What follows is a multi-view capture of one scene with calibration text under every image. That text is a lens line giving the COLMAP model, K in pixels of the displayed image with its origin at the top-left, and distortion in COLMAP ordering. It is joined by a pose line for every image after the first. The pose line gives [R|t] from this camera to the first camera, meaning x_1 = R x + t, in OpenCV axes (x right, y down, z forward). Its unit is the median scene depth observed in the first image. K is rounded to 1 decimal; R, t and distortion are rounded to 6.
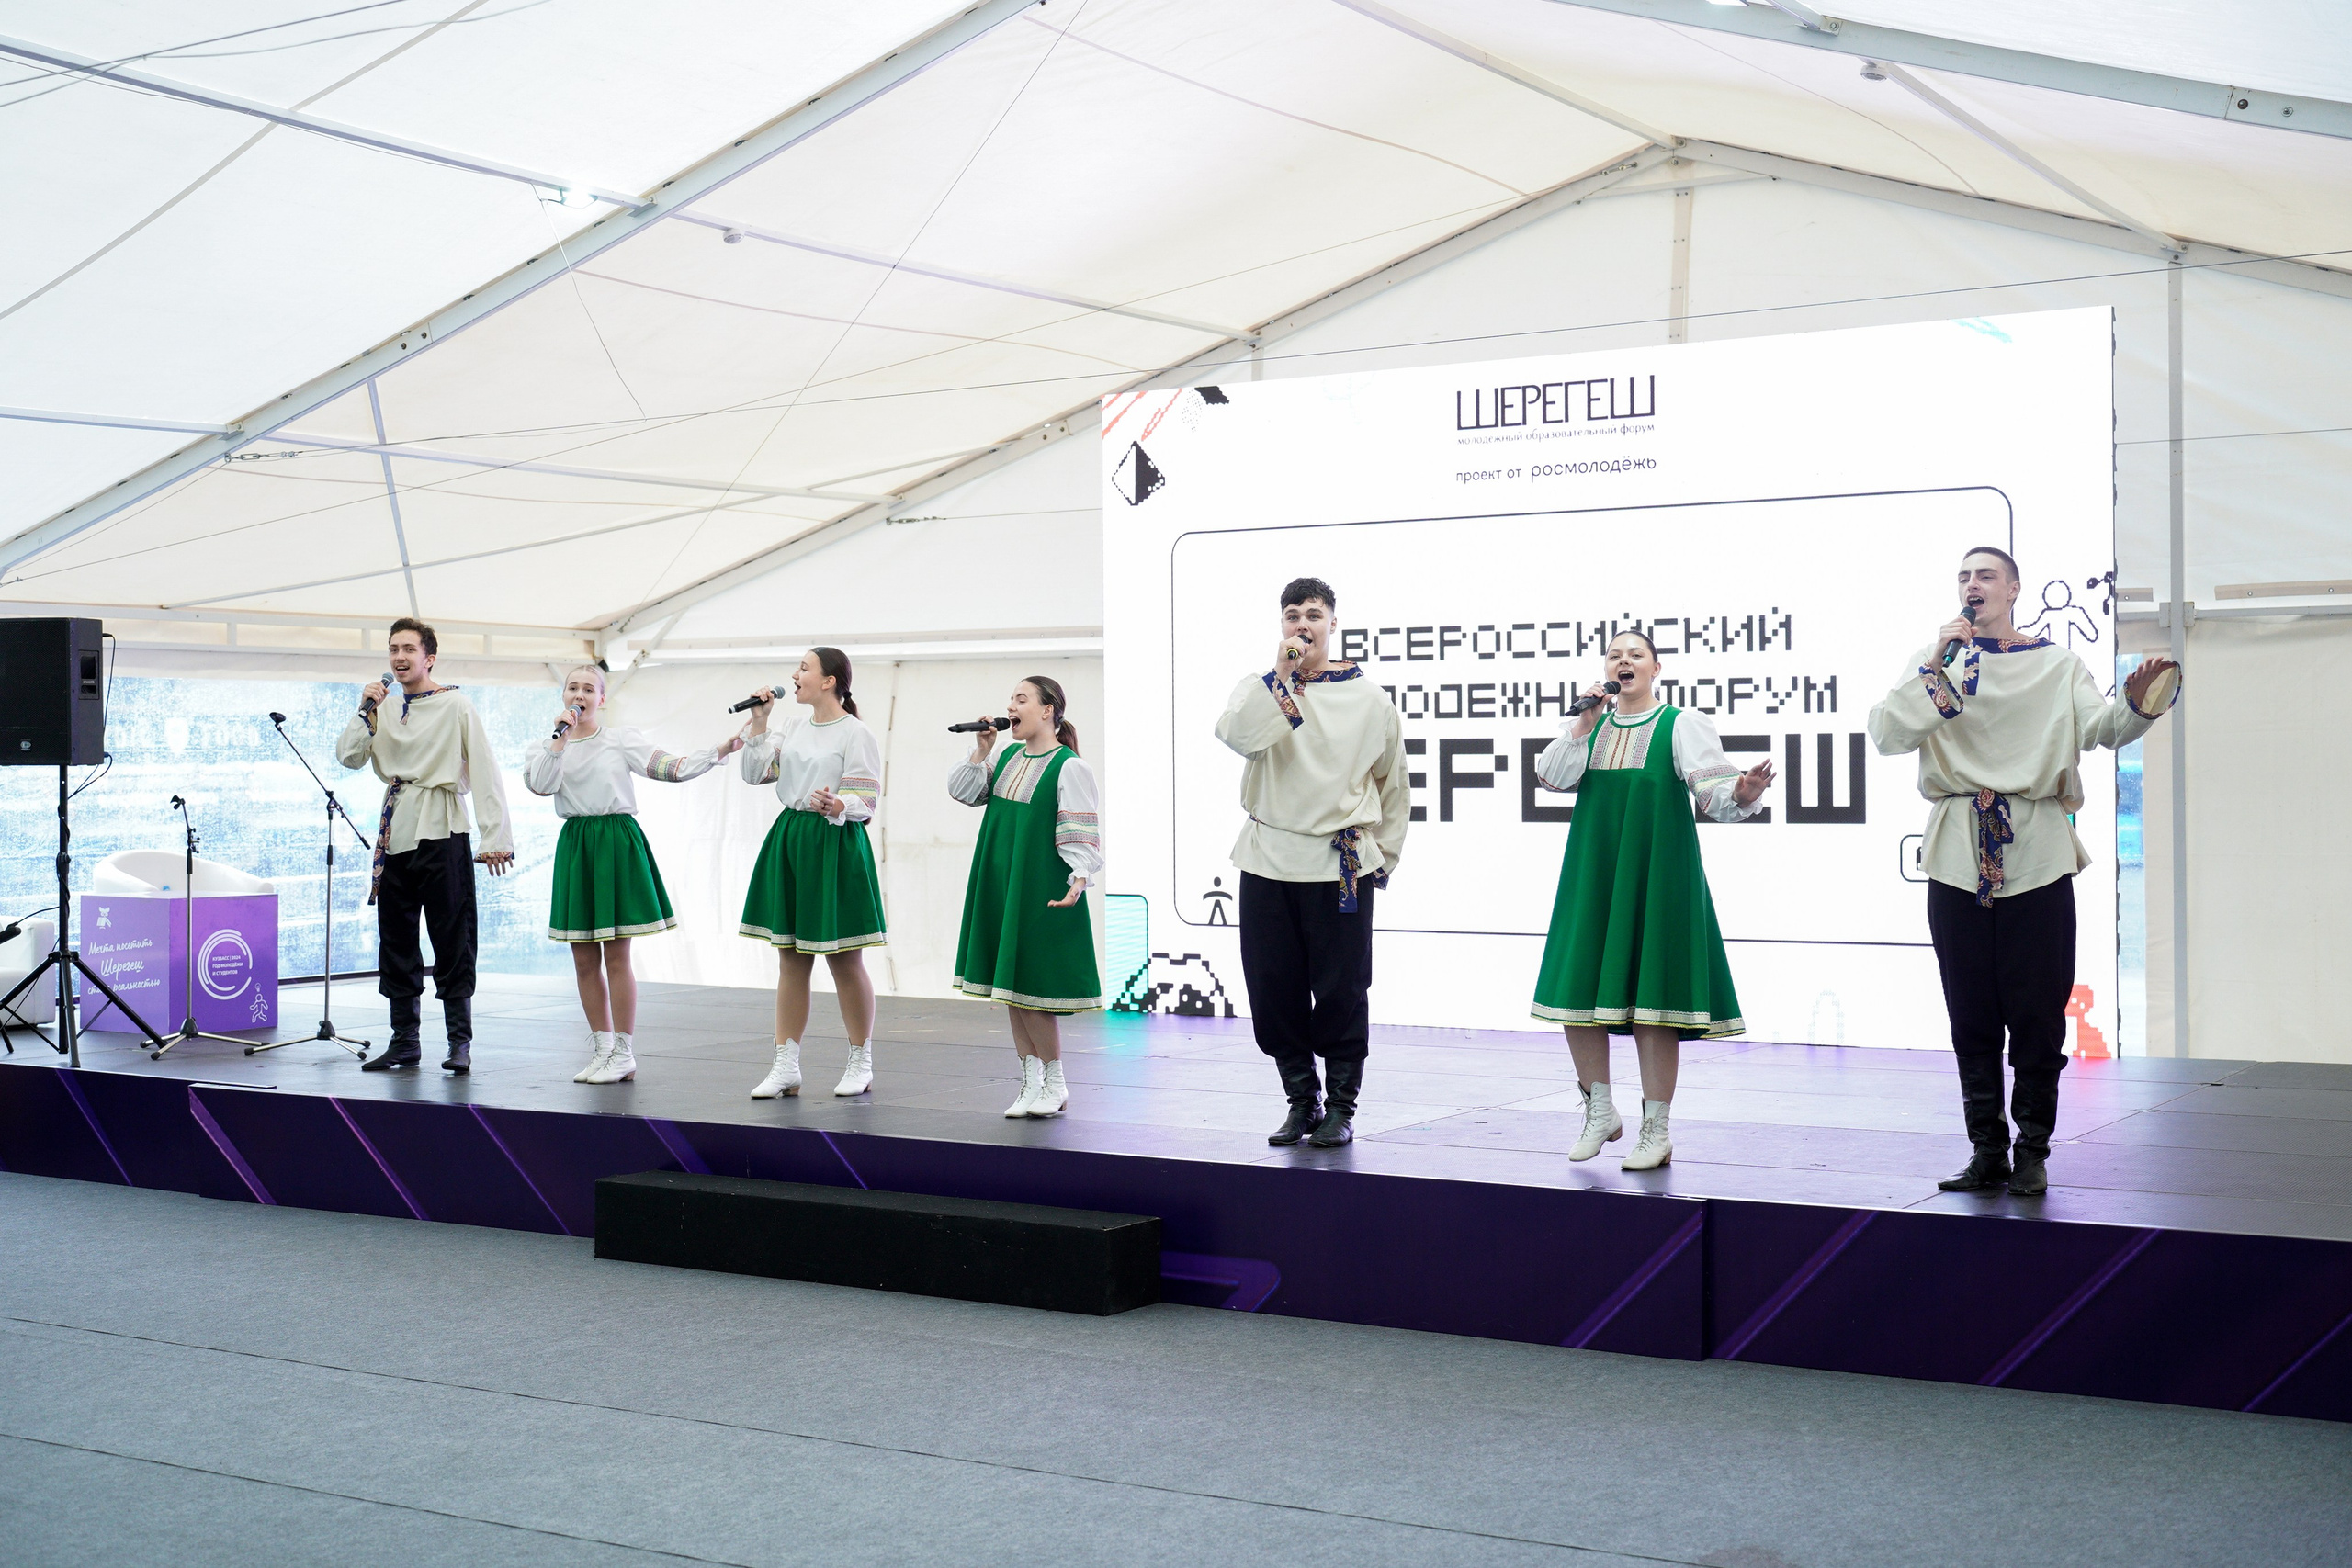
lens RADIAL K [[2932.7, 0, 1054.4], [0, 2932.7, 746.7], [0, 0, 1]] dist [0.021395, 0.000000]
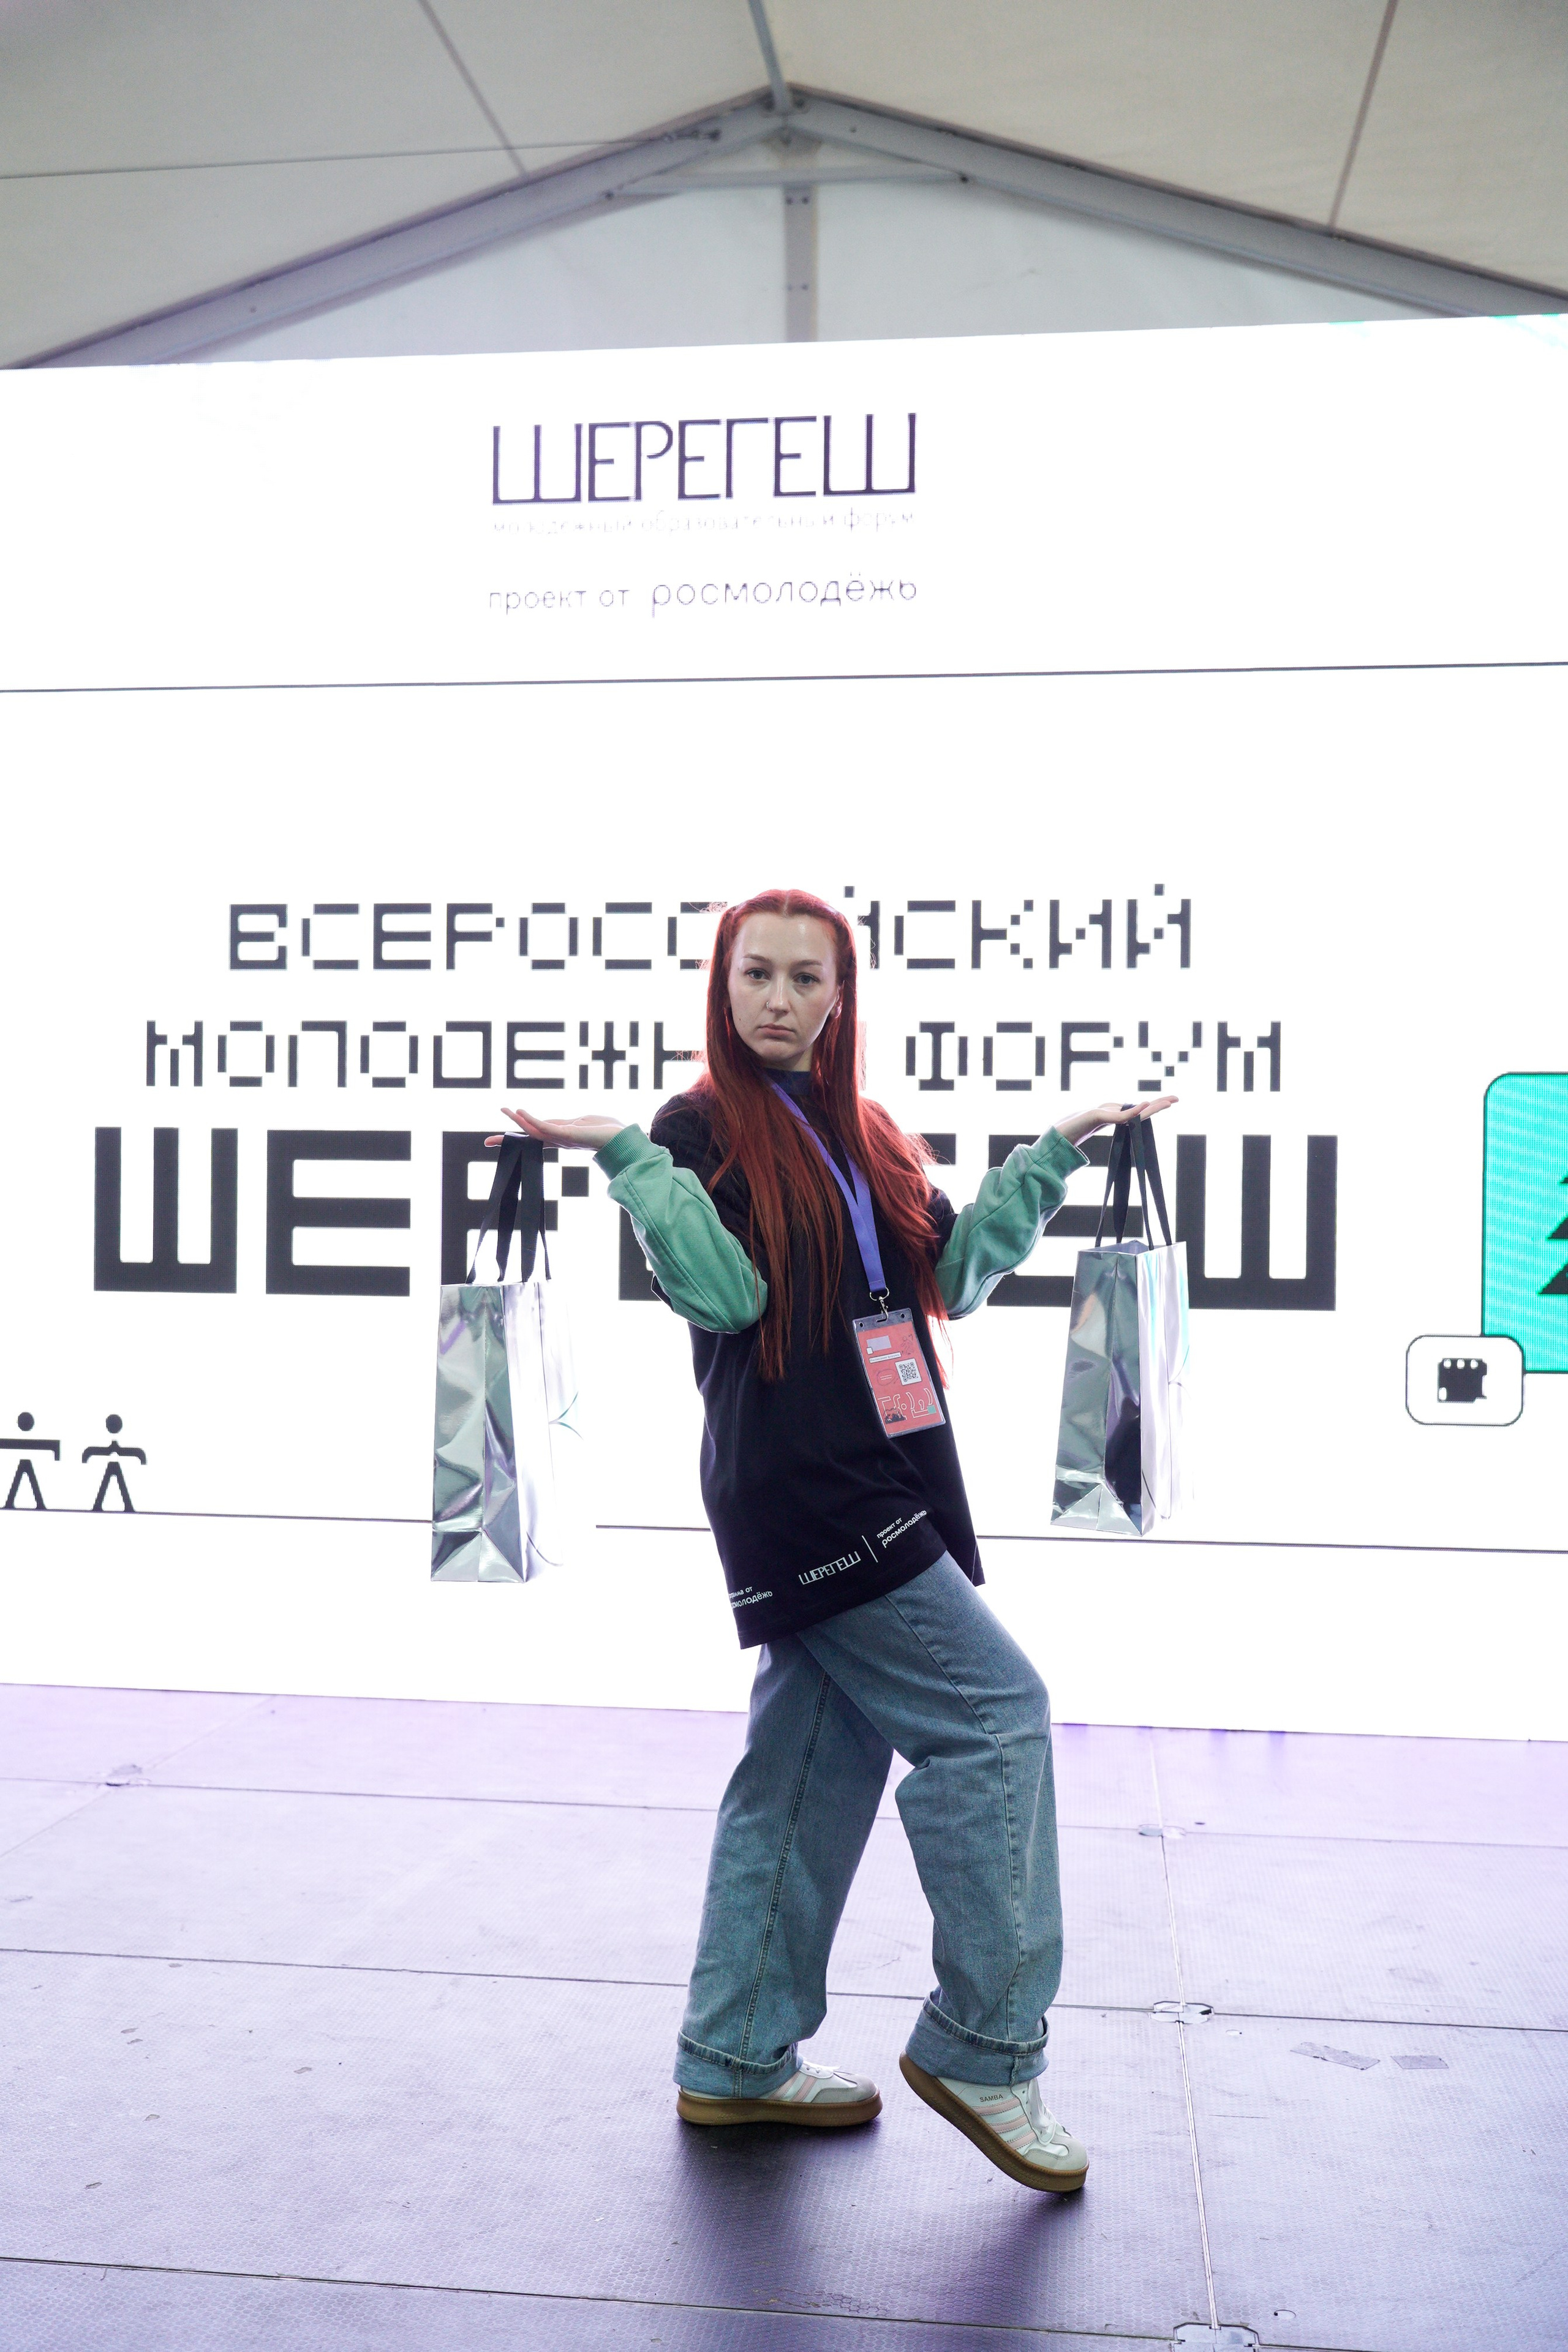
lens RADIAL K [[2460.3, 0, 778.8], [0, 2460.3, 1168.9], [0, 0, 1]] dist [0.024724, 0.000000]
pose [[0.896086, 0.015861, 0.443596, -0.001577], [-0.017825, 0.999841, 0.000258, 0.002762], [-0.443522, -0.008138, 0.896227, 0.612326]]
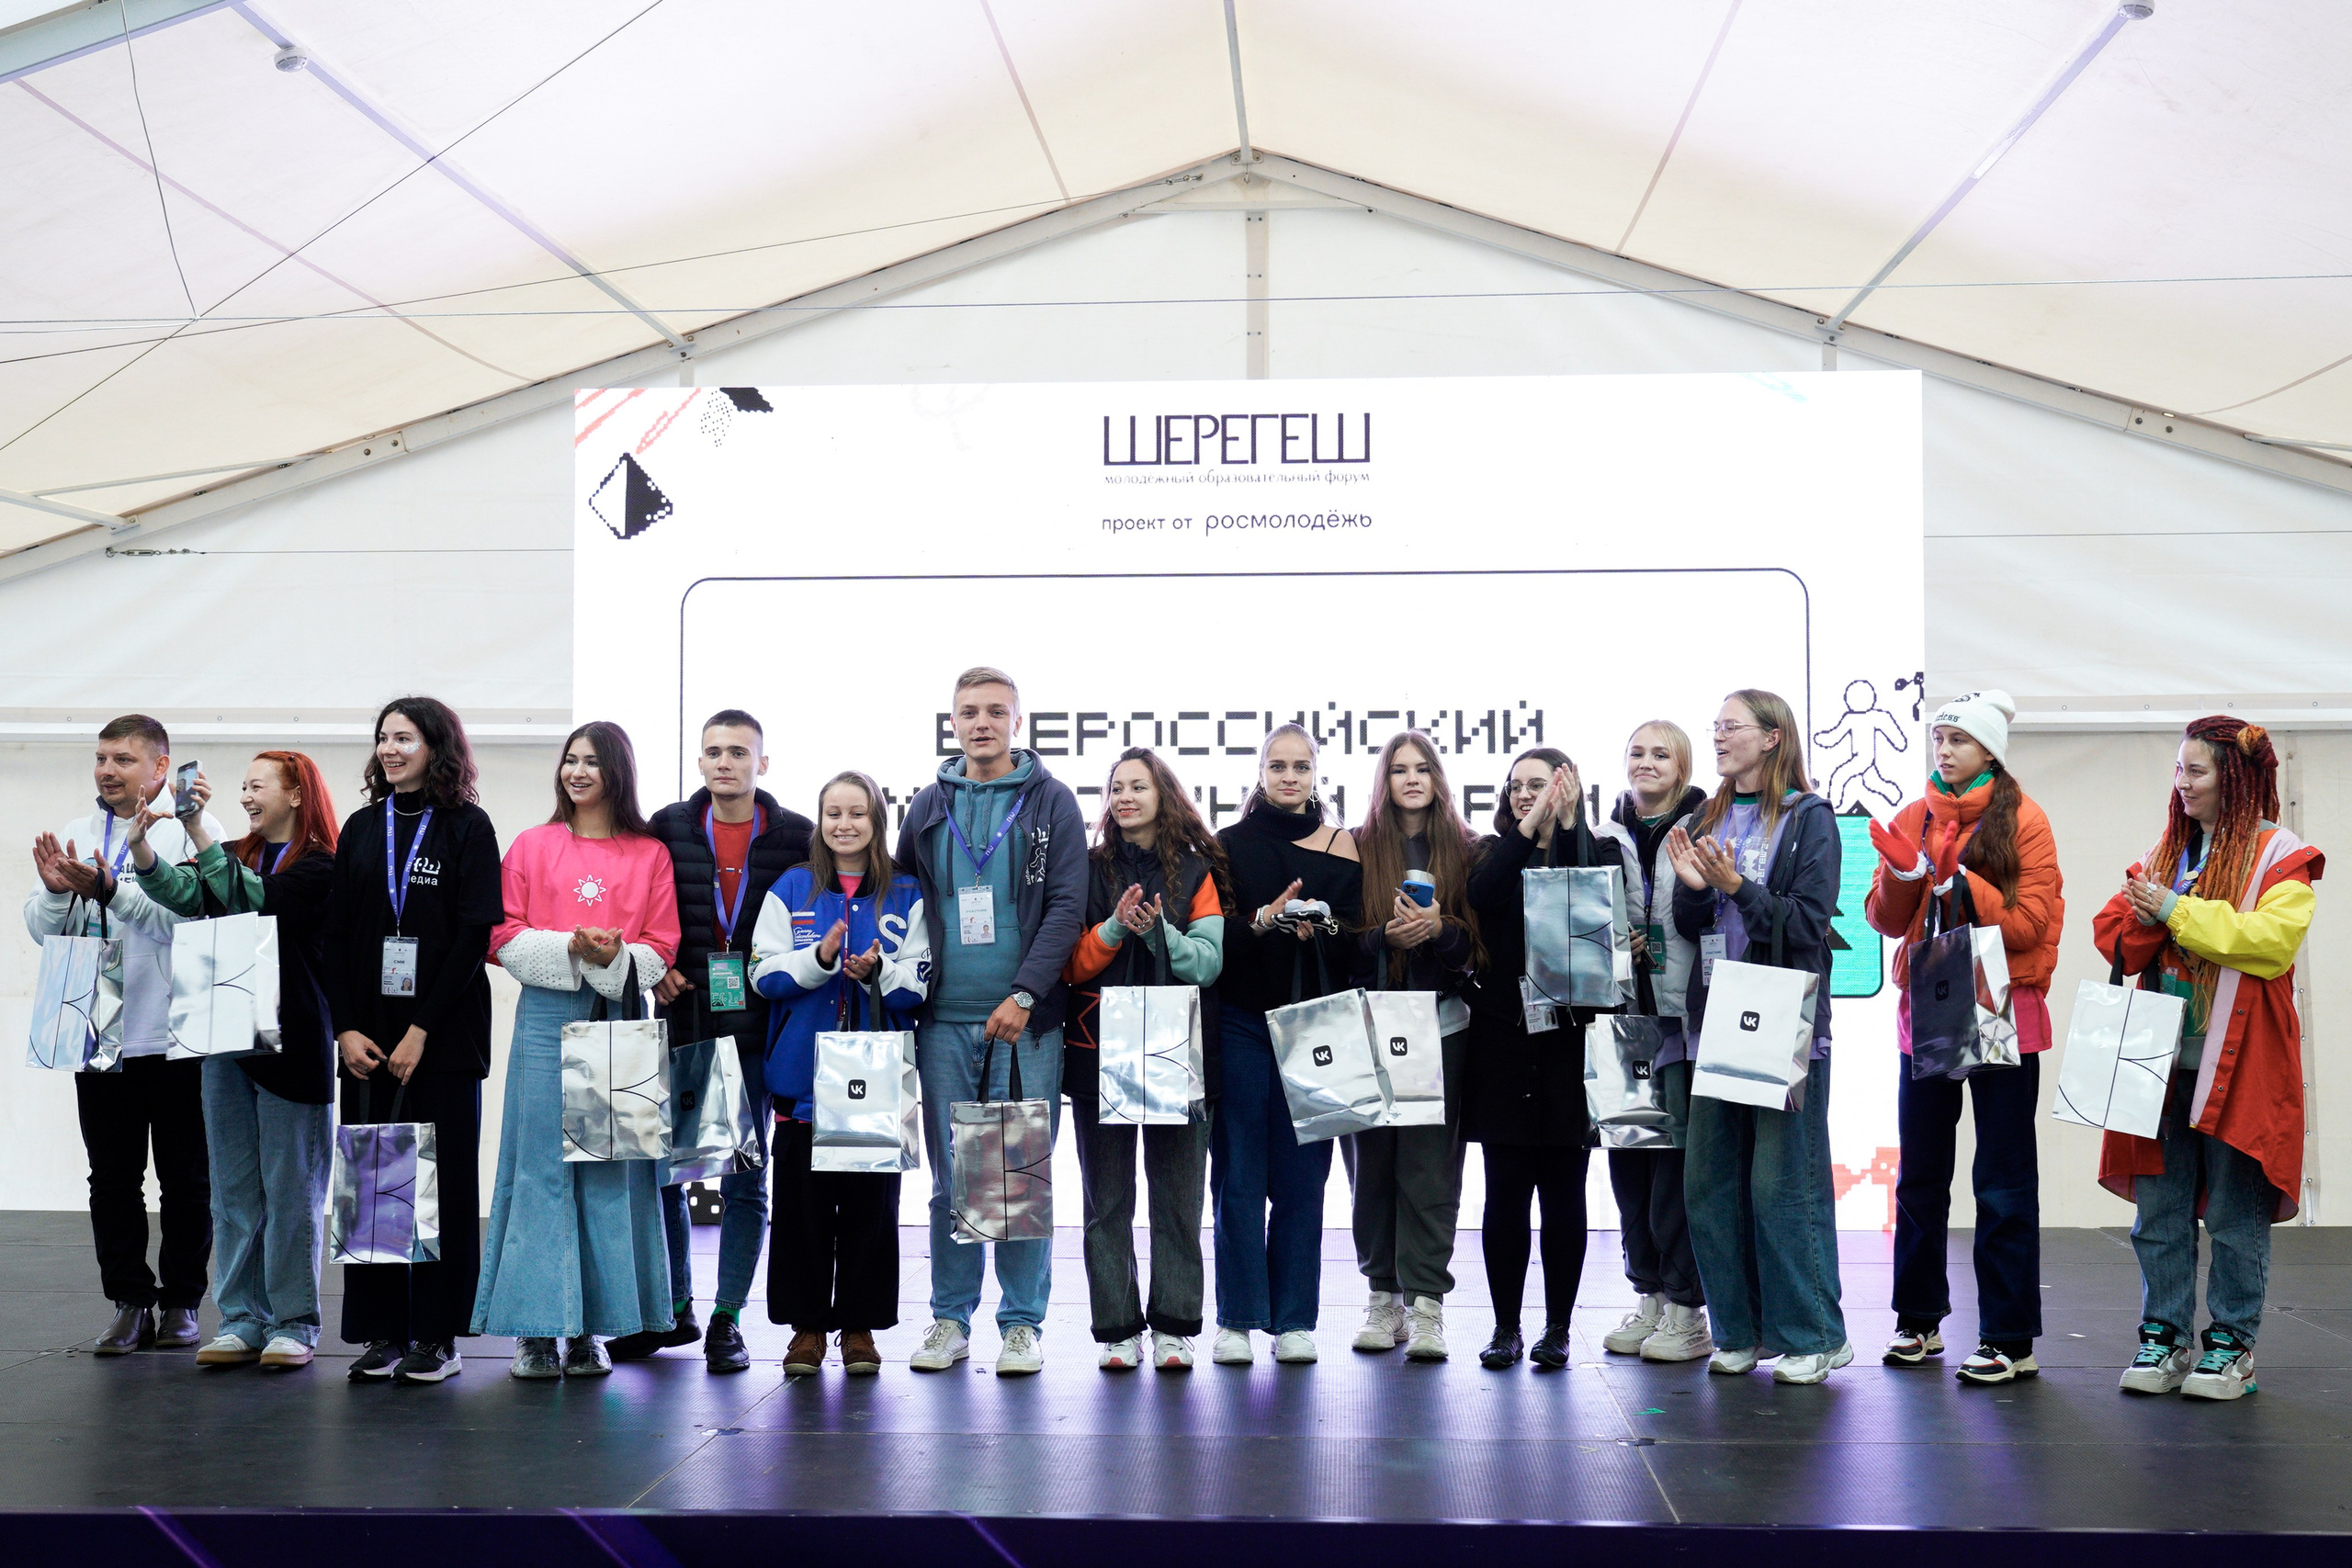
lens RADIAL K [[2563.0, 0, 1161.2], [0, 2563.0, 784.1], [0, 0, 1]] dist [0.037837, 0.000000]
pose [[0.867687, 0.018374, 0.496772, -0.193029], [-0.006258, 0.999641, -0.026042, -0.004120], [-0.497072, 0.019488, 0.867490, 0.398439]]
